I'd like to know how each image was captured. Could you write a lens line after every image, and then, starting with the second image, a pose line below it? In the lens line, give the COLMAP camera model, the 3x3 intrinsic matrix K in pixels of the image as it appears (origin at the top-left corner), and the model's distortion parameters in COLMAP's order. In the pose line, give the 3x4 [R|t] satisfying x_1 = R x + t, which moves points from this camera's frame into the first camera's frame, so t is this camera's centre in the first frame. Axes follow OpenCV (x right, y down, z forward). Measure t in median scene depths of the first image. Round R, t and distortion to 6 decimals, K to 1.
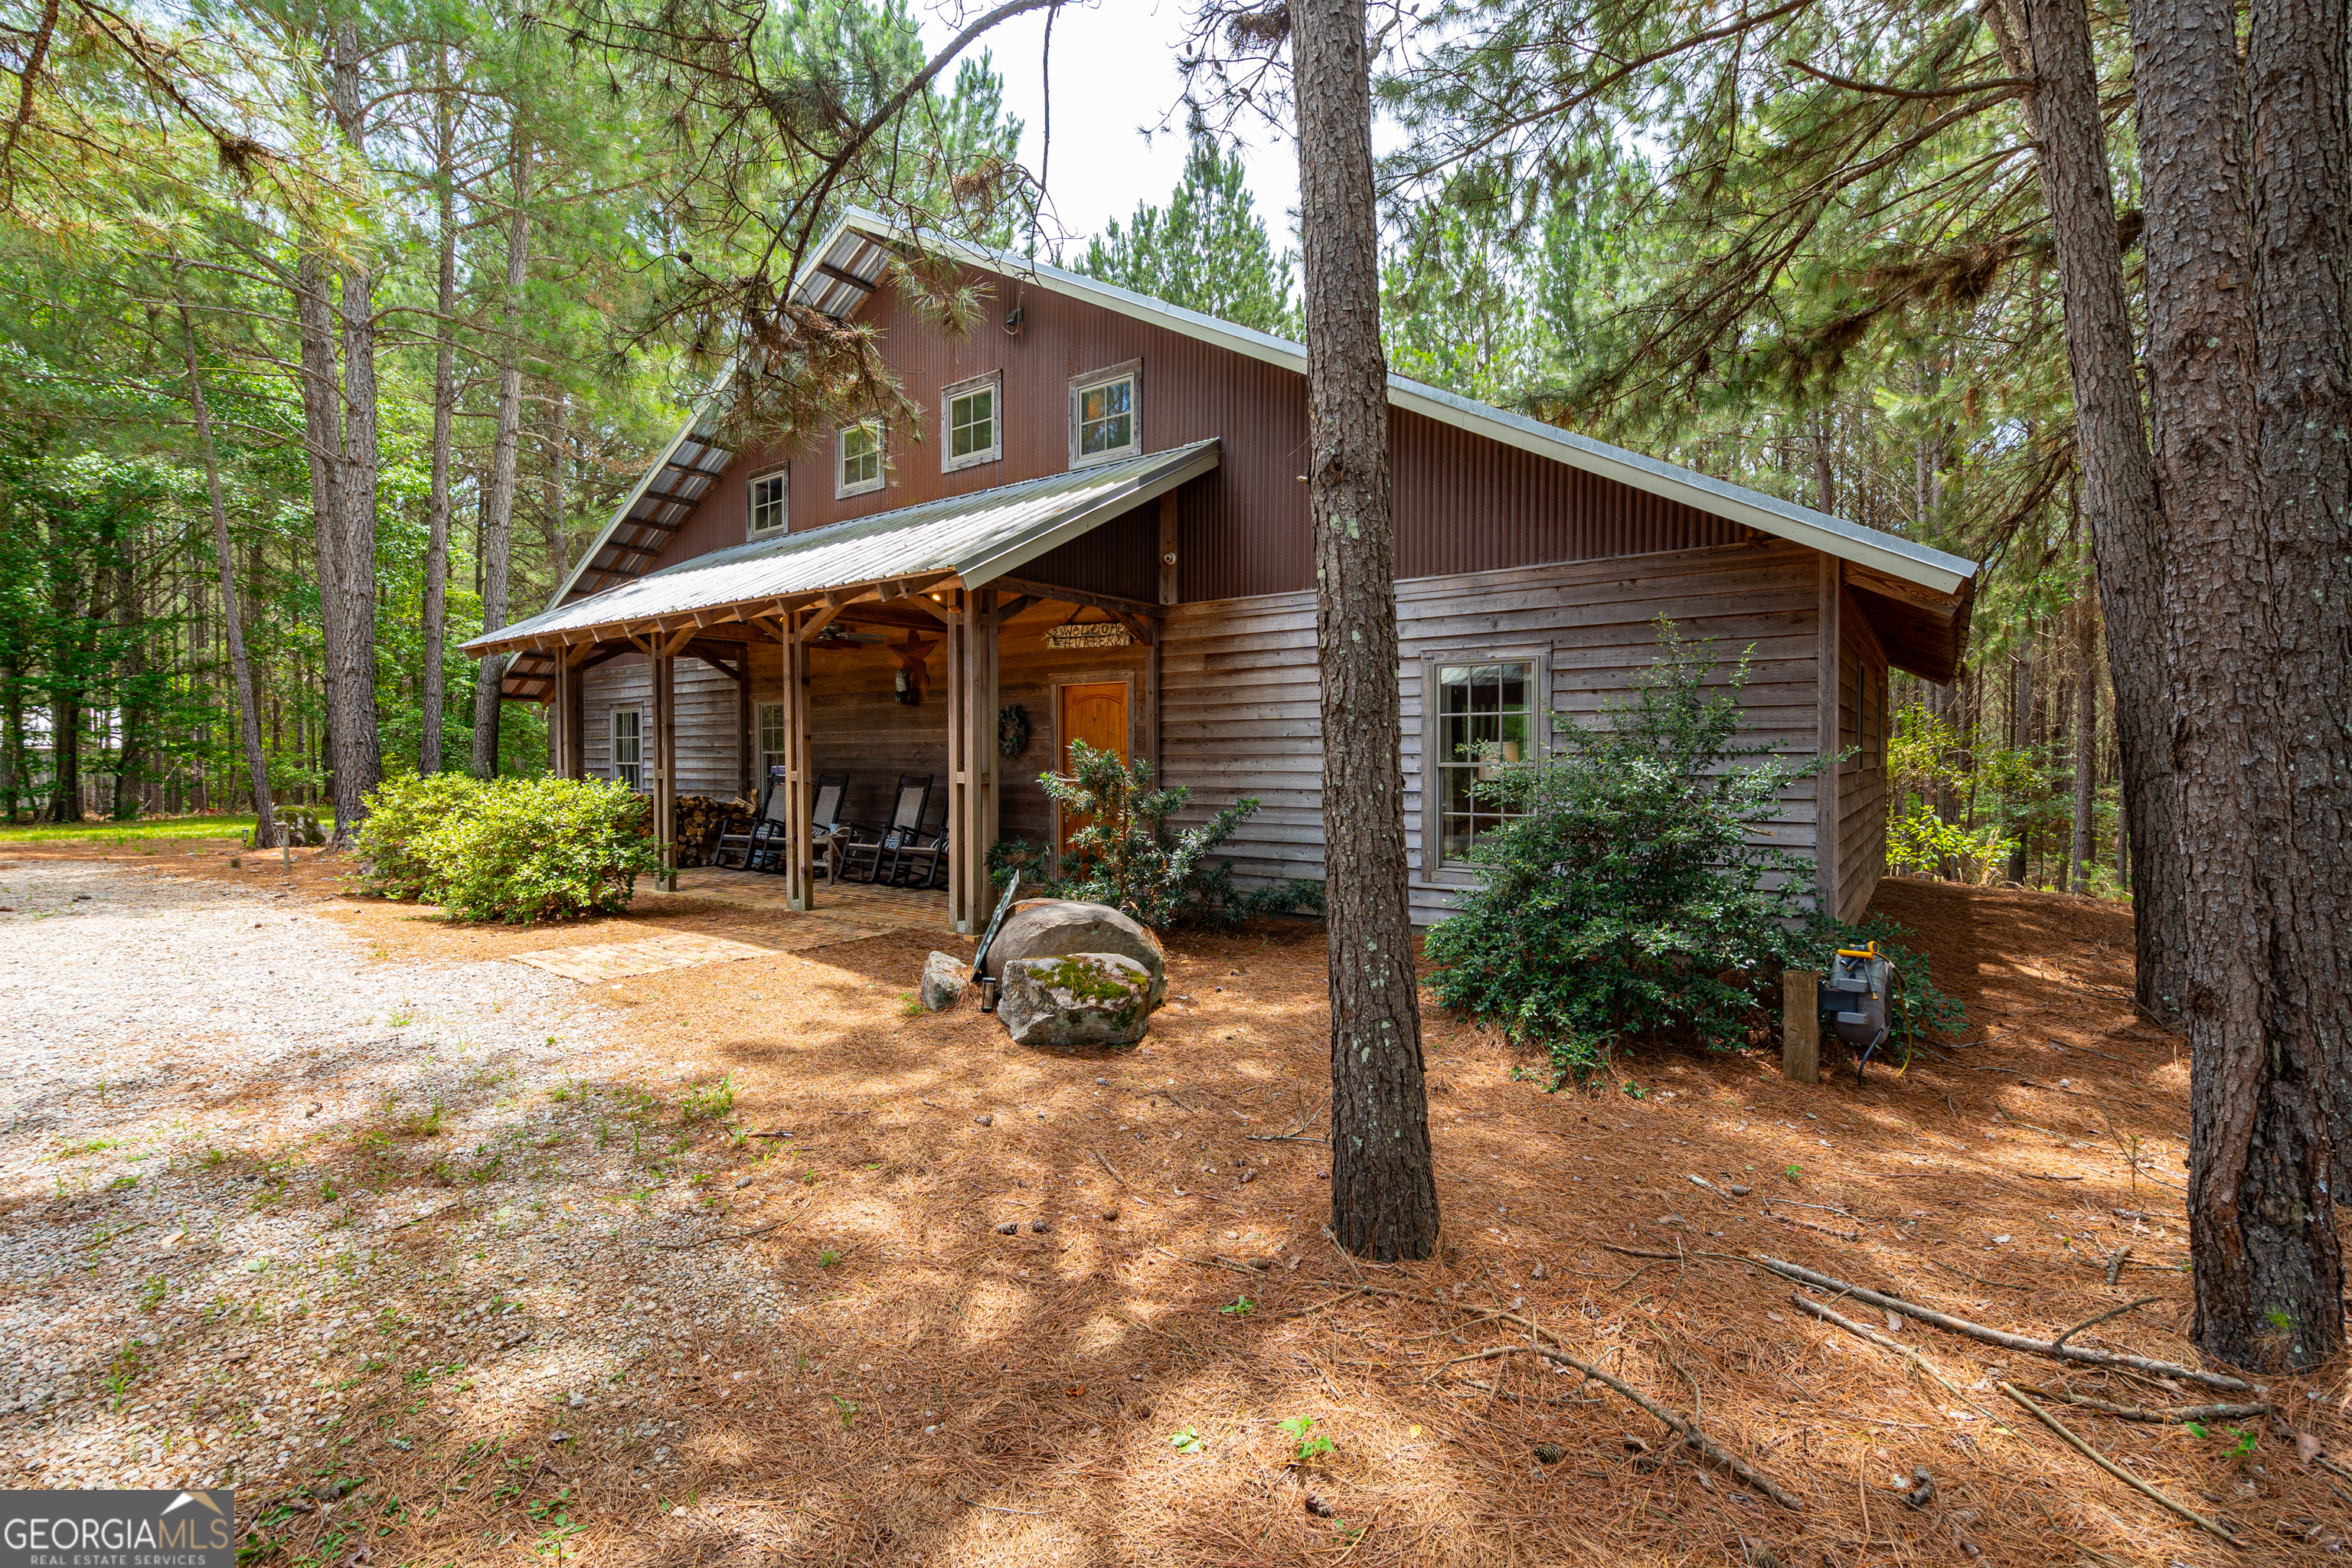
lens RADIAL K [[1098.7, 0, 1178.7], [0, 1098.7, 781.2], [0, 0, 1]] dist [0.000501, -0.000016]
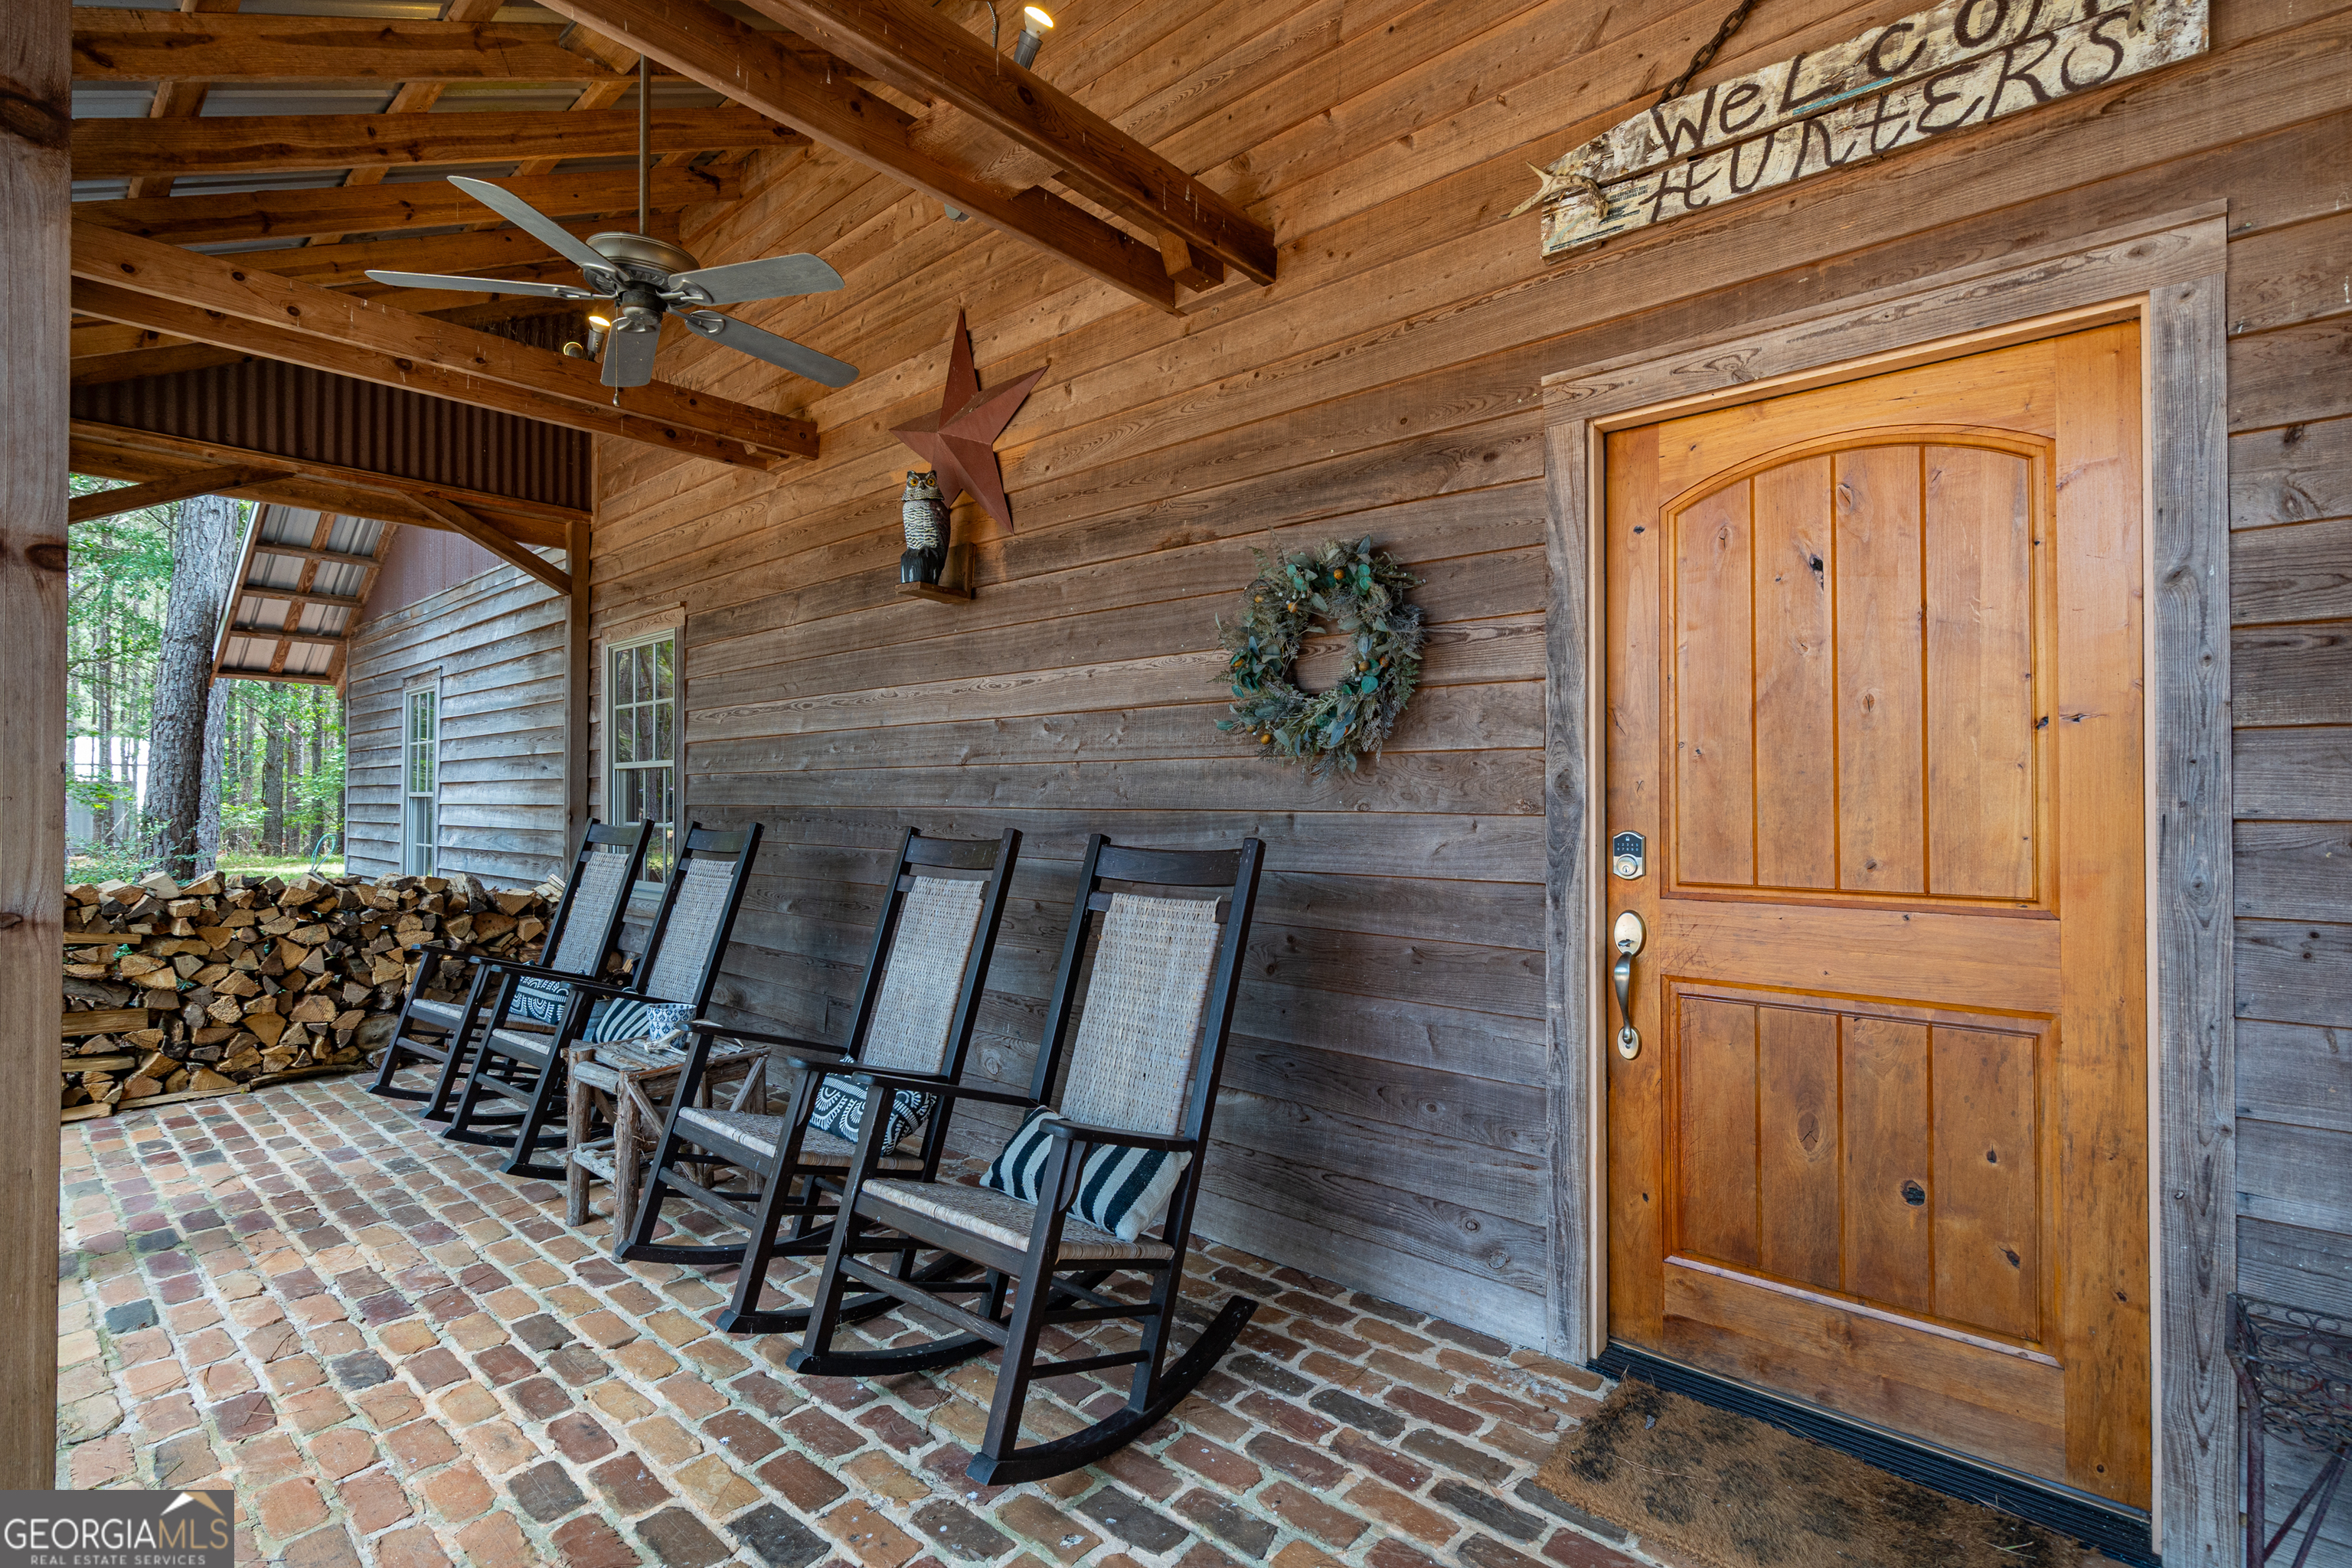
lens RADIAL K [[1098.7, 0, 1174.2], [0, 1098.7, 792.2], [0, 0, 1]] dist [0.000501, -0.000016]
pose [[0.996570, 0.001753, -0.082740, -0.136037], [-0.003886, 0.999664, -0.025616, -0.006648], [0.082667, 0.025849, 0.996242, 0.609148]]
